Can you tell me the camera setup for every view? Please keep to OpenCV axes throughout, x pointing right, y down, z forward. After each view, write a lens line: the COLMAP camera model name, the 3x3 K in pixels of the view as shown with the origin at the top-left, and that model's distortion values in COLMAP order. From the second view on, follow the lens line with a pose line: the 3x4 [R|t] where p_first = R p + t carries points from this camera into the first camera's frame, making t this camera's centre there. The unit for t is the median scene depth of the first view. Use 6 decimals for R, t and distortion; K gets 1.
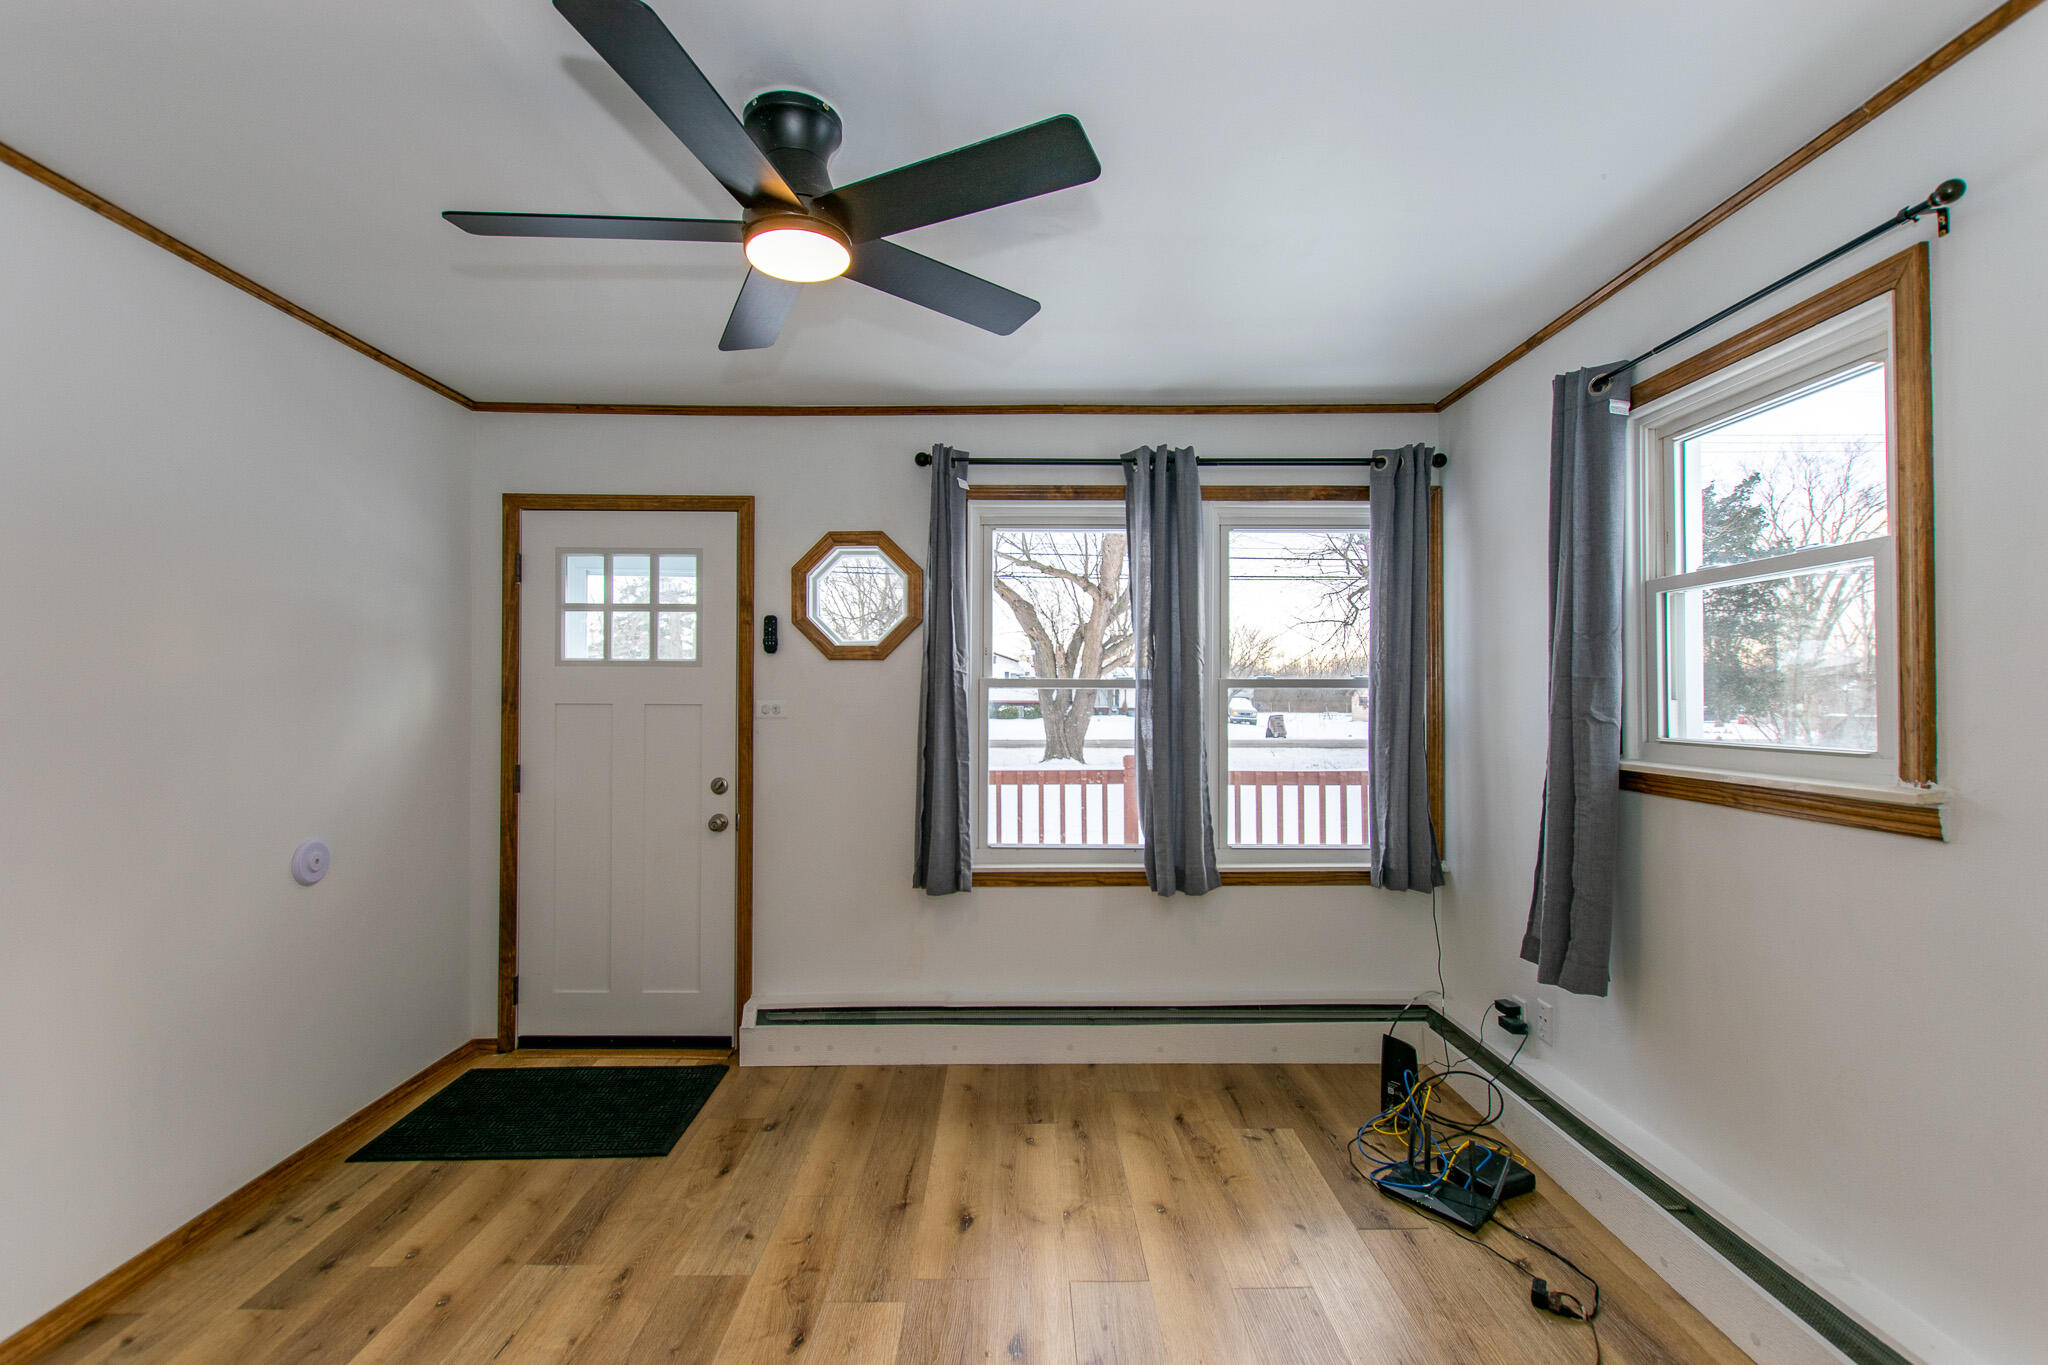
lens RADIAL K [[882.1, 0, 1026.1], [0, 882.1, 693.4], [0, 0, 1]] dist [-0.000421, -0.000724]
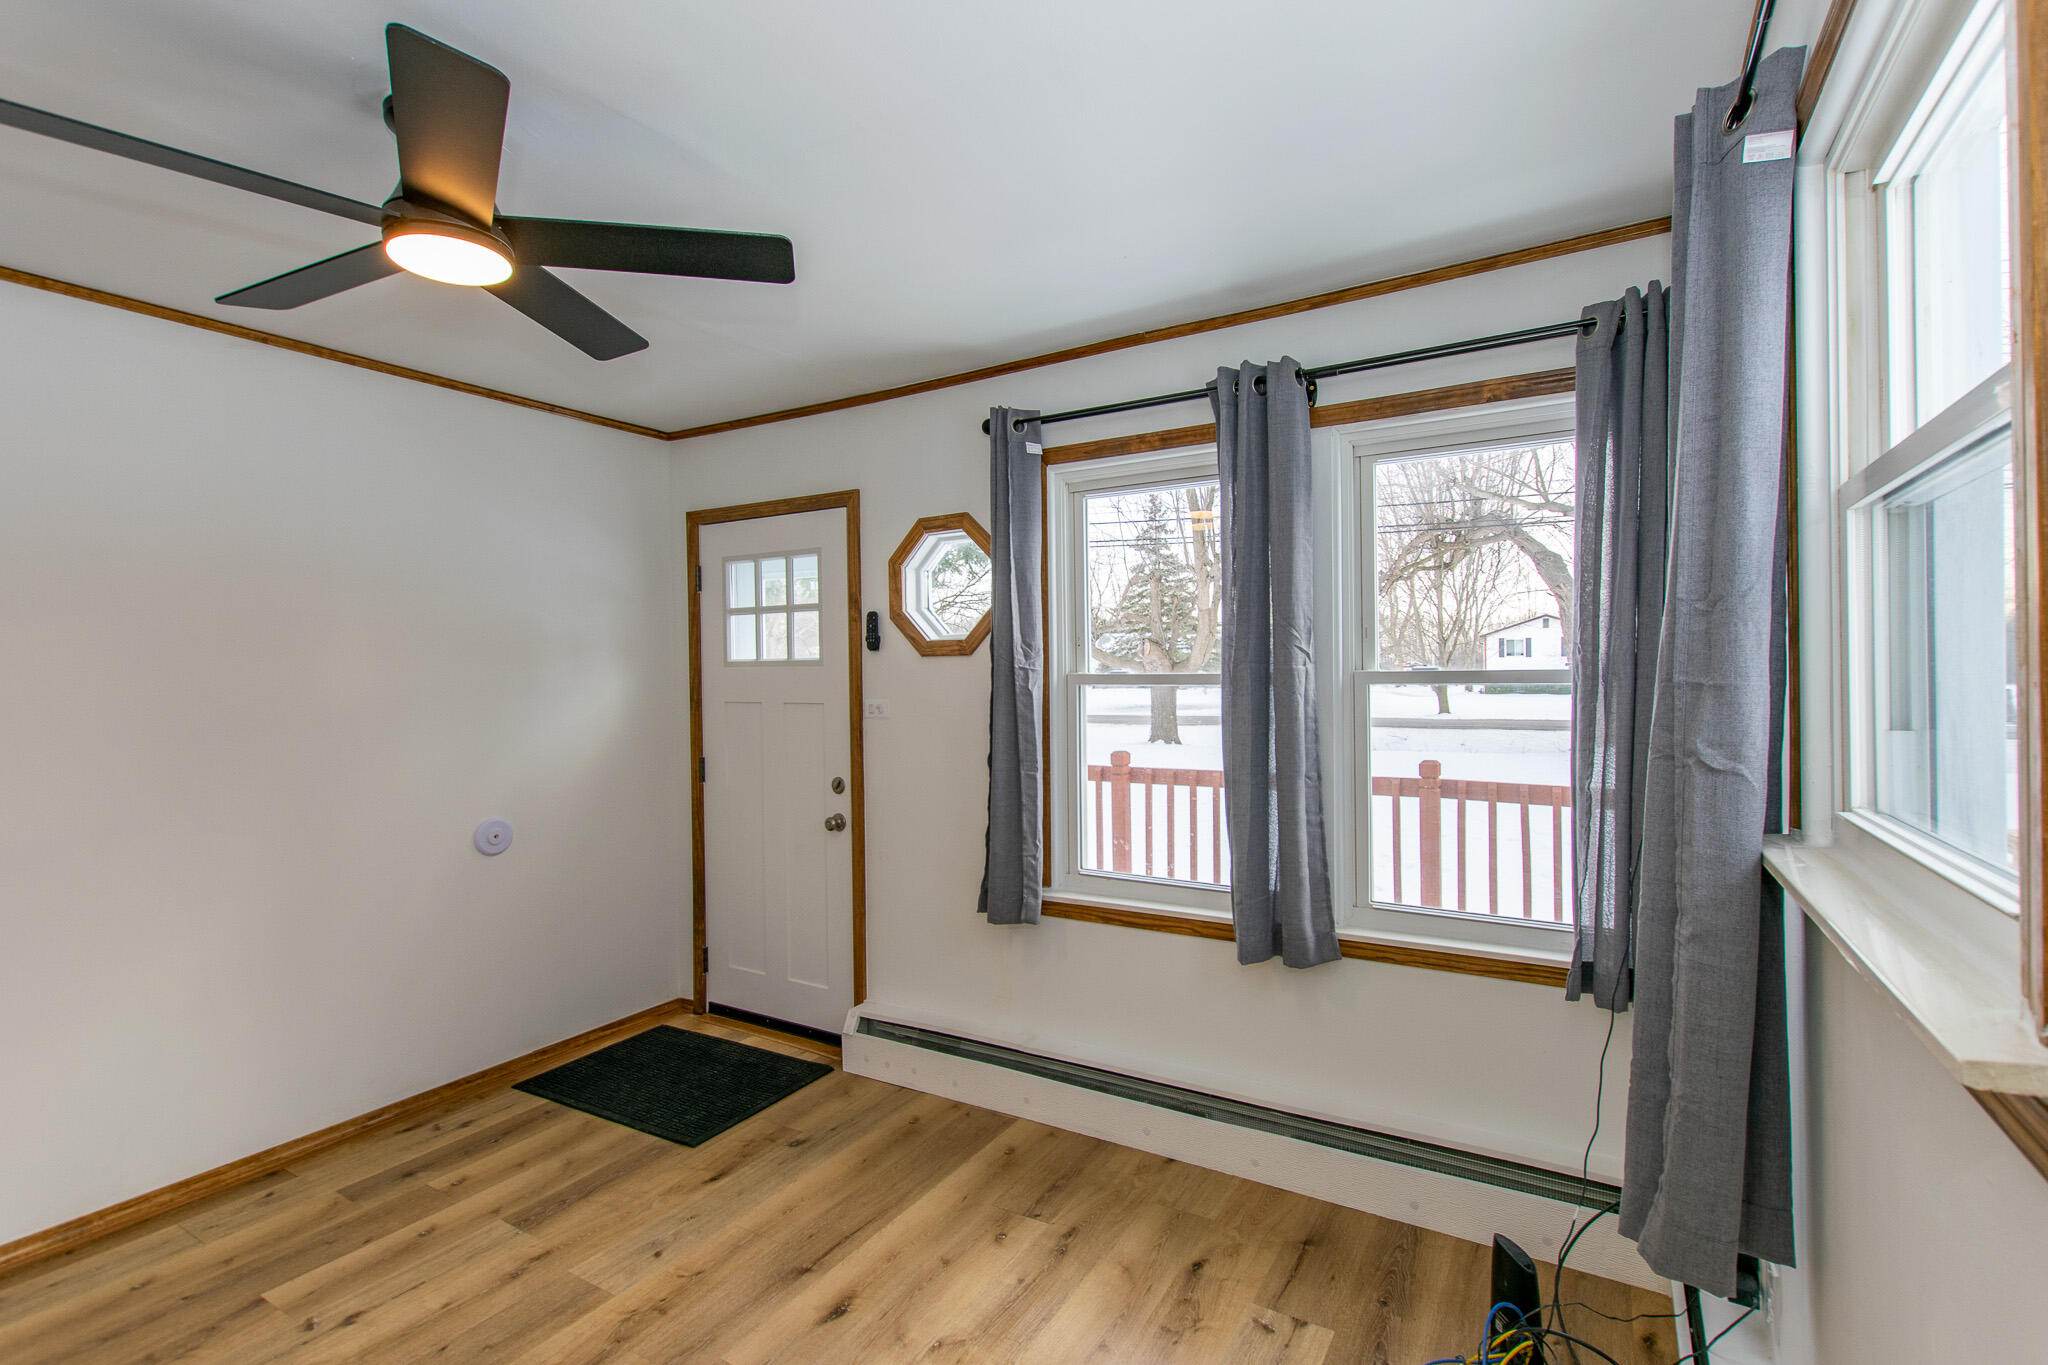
lens RADIAL K [[929.9, 0, 1066.5], [0, 929.9, 680.3], [0, 0, 1]] dist [0.000189, -0.000161]
pose [[0.862042, -0.006997, -0.506788, 0.413739], [0.015085, 0.999816, 0.011855, -0.022340], [0.506612, -0.017865, 0.861989, 0.232683]]
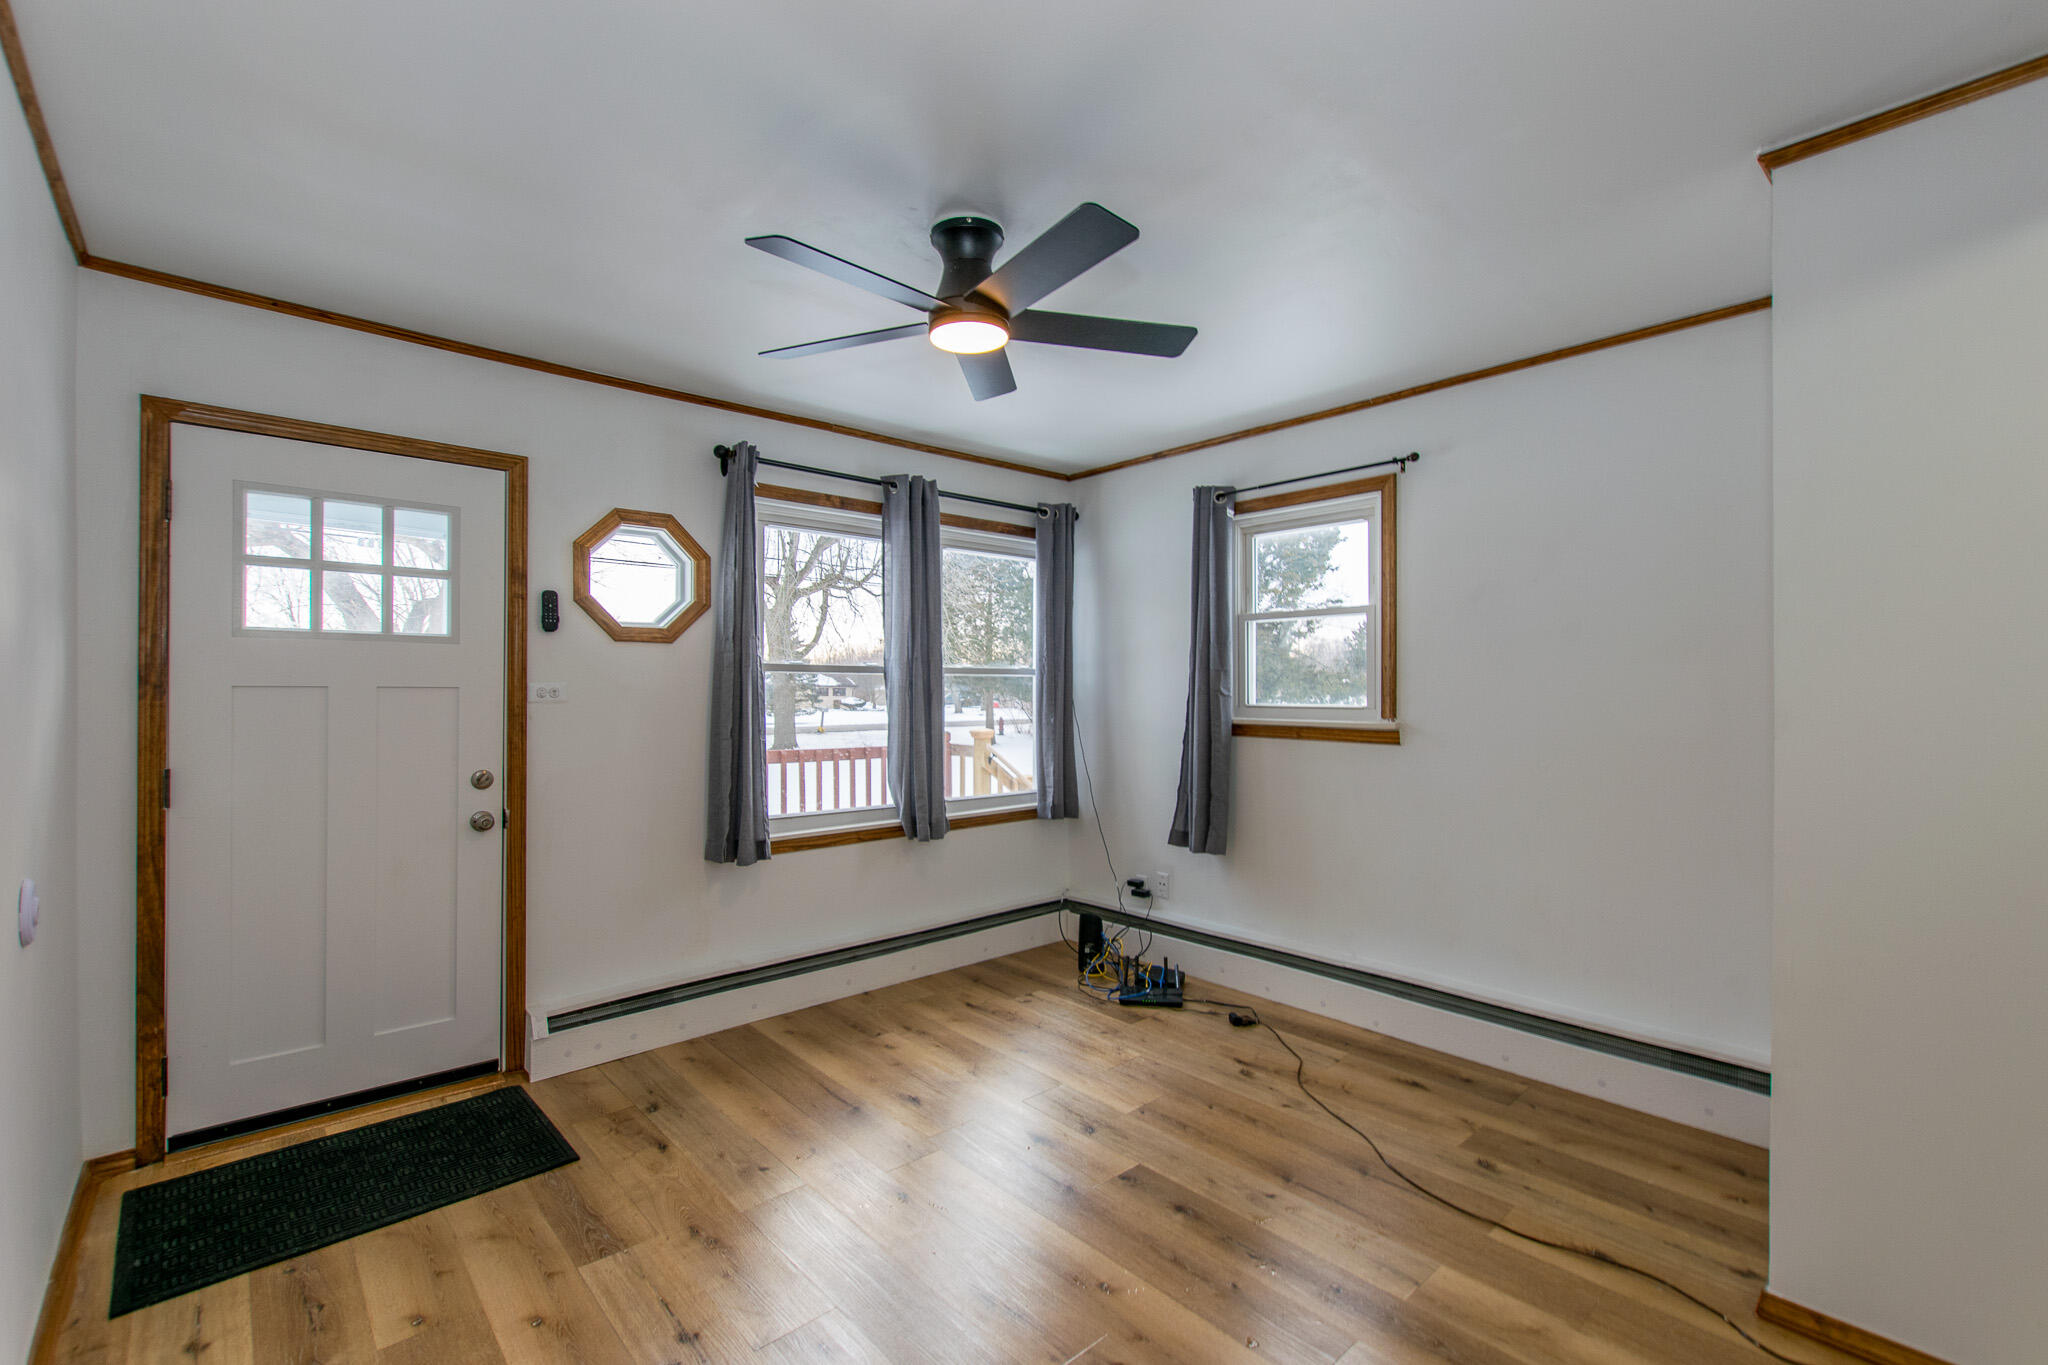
lens RADIAL K [[882.1, 0, 1026.1], [0, 882.1, 693.4], [0, 0, 1]] dist [-0.000421, -0.000724]
pose [[0.749382, -0.004337, 0.662124, -0.534315], [-0.003227, 0.999943, 0.010202, 0.008270], [-0.662130, -0.009781, 0.749325, -0.021393]]
